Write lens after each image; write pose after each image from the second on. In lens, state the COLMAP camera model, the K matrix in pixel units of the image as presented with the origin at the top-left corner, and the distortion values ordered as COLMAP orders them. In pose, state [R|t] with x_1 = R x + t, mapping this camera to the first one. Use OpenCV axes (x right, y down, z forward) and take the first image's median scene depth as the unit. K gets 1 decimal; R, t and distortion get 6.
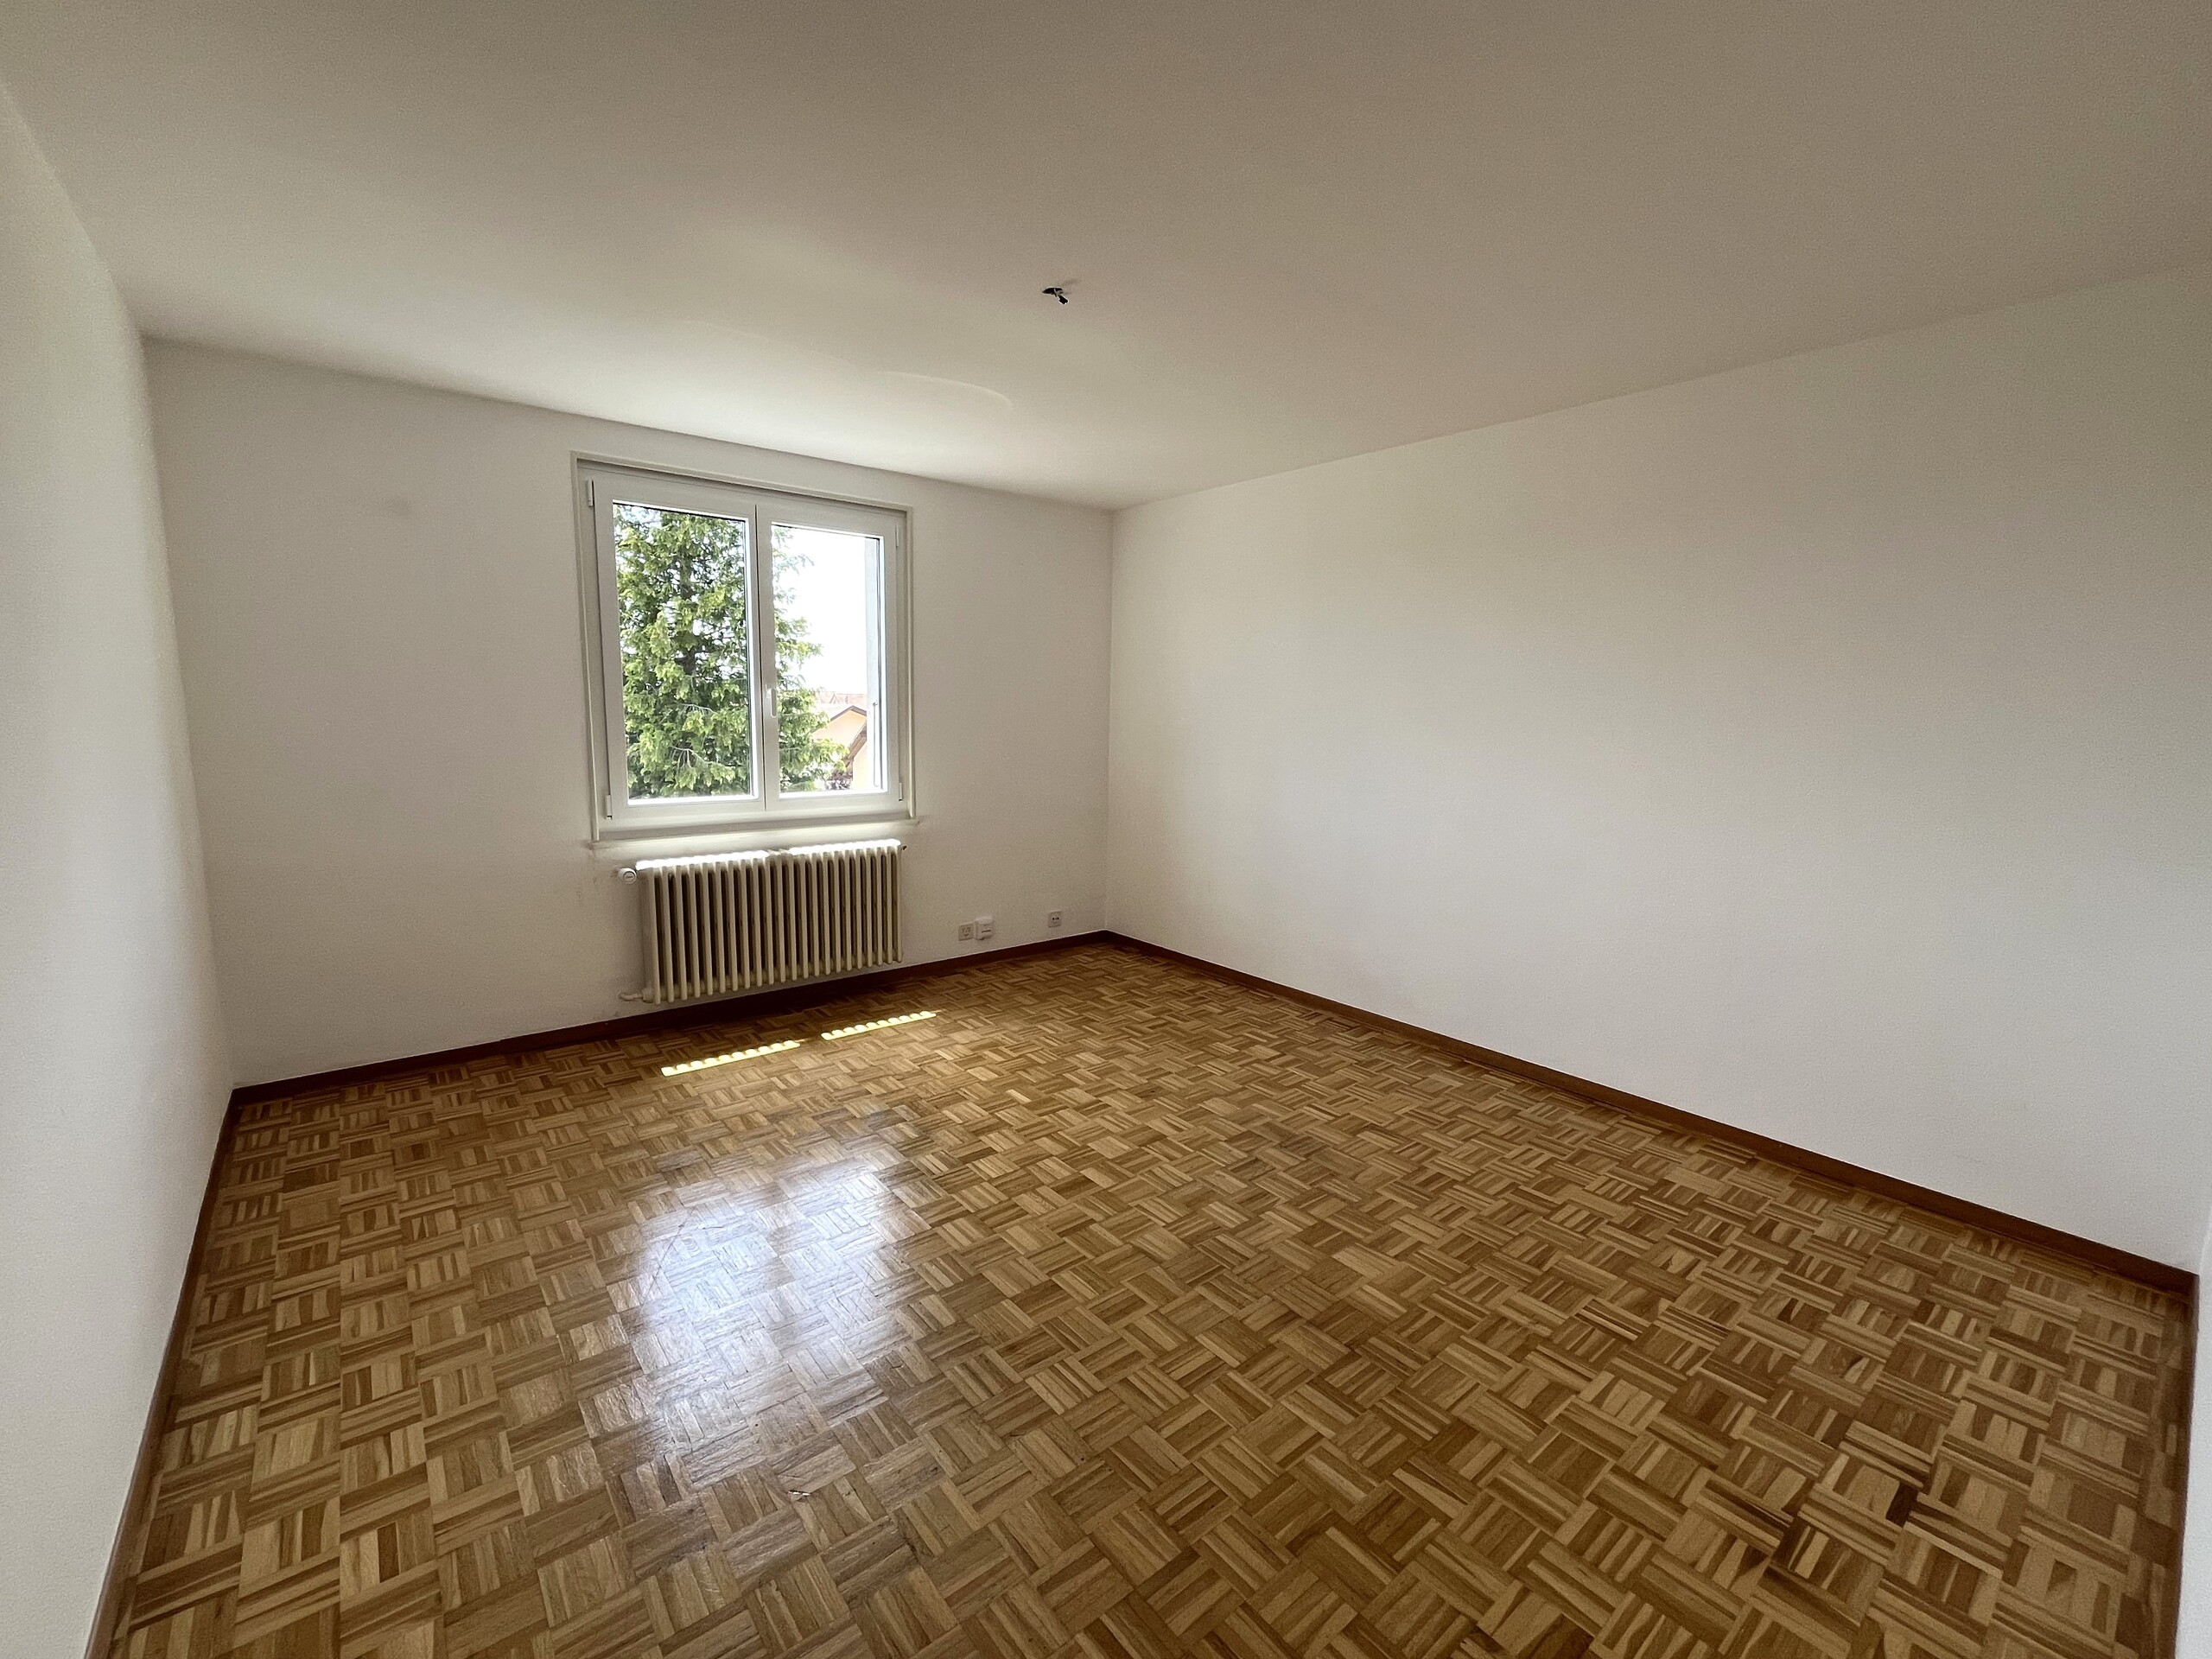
lens RADIAL K [[903.0, 0, 1106.0], [0, 903.0, 829.5], [0, 0, 1]] dist [0.000296, 0.000048]
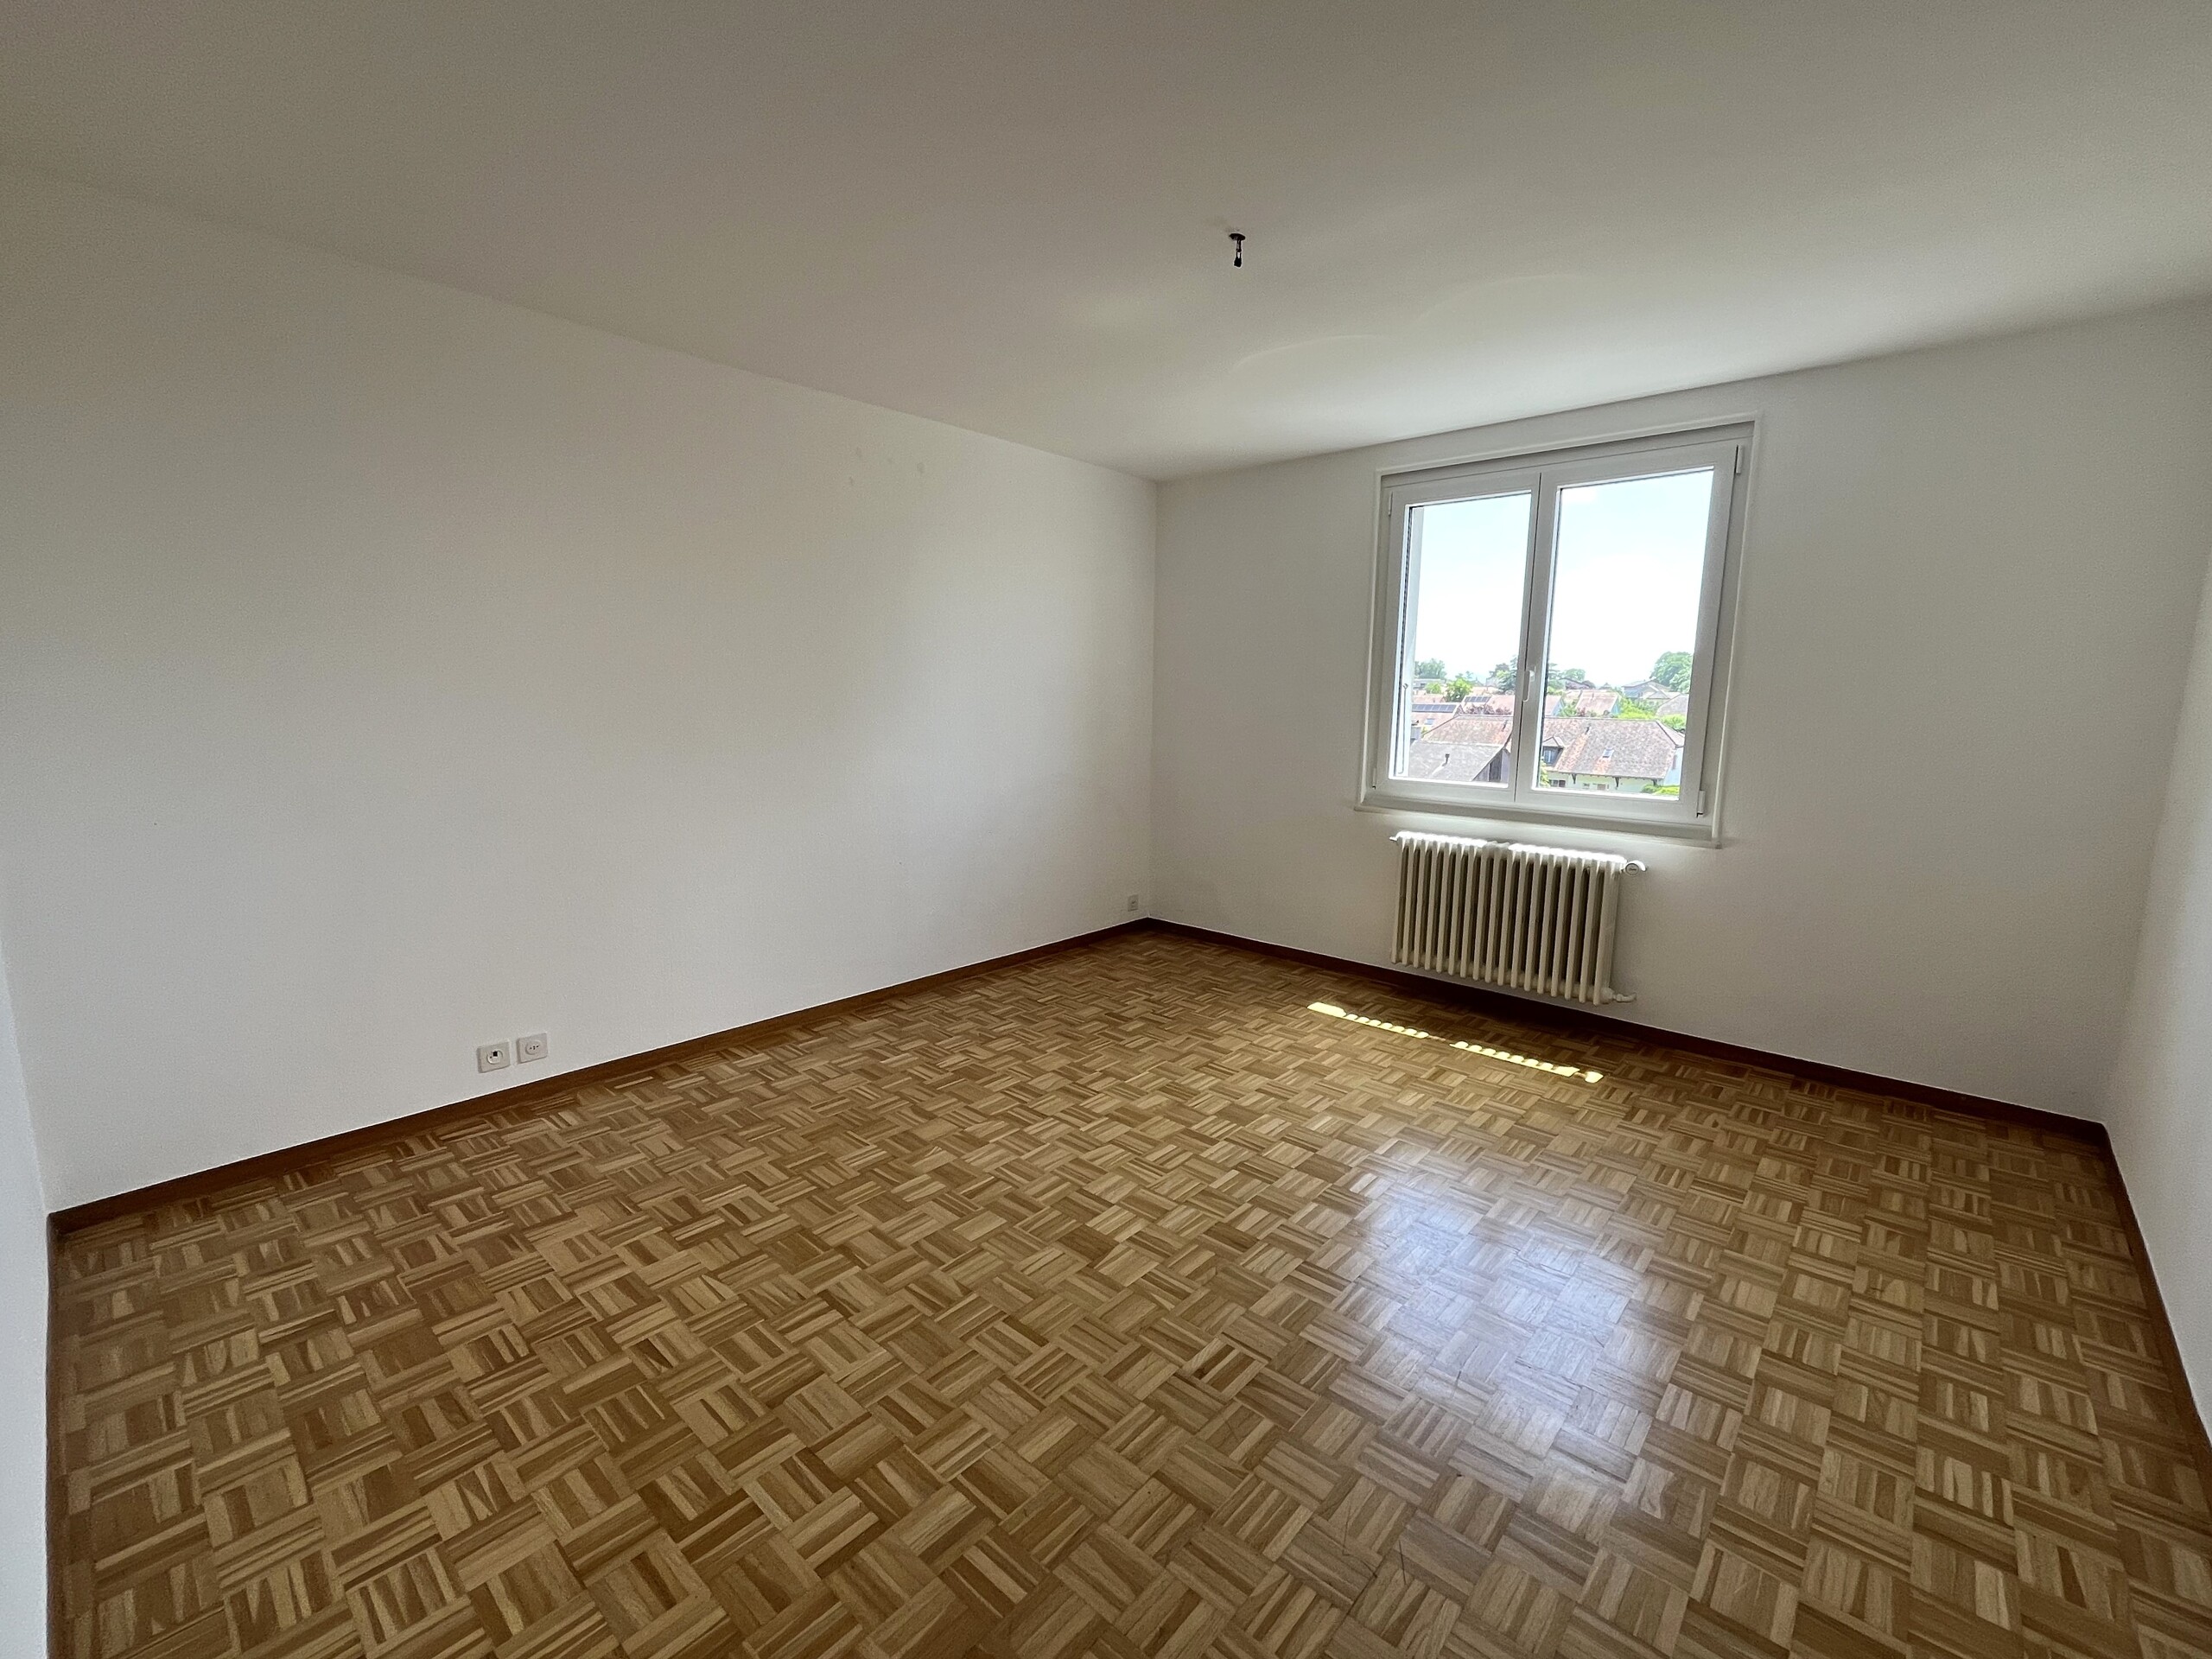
lens RADIAL K [[951.0, 0, 1106.0], [0, 951.0, 829.5], [0, 0, 1]] dist [-0.000418, -0.000036]
pose [[0.163822, 0.138631, -0.976701, 0.526151], [-0.136578, 0.983729, 0.116720, -0.050278], [0.976990, 0.114274, 0.180090, 0.417980]]
